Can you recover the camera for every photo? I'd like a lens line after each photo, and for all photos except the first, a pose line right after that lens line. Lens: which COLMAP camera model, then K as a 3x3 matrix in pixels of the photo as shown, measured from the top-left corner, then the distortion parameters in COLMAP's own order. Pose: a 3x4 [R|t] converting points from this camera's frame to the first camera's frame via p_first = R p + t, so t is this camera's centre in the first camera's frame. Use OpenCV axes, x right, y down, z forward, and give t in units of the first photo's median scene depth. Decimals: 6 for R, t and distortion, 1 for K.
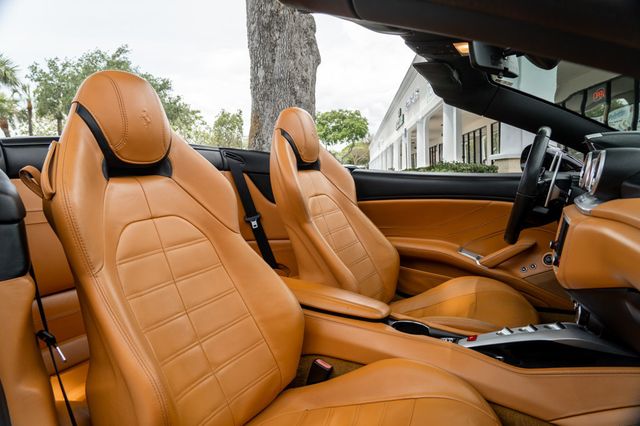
lens RADIAL K [[441.2, 0, 308.6], [0, 441.2, 213.1], [0, 0, 1]] dist [0.000060, 0.002029]
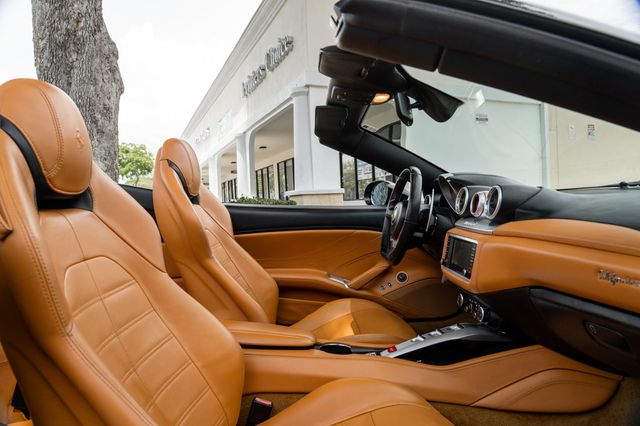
lens RADIAL K [[445.1, 0, 304.5], [0, 445.1, 214.2], [0, 0, 1]] dist [-0.007051, 0.001887]
pose [[0.886936, -0.015361, 0.461637, -0.235000], [0.052319, 0.996356, -0.067366, 0.002198], [-0.458919, 0.083902, 0.884508, 0.043950]]
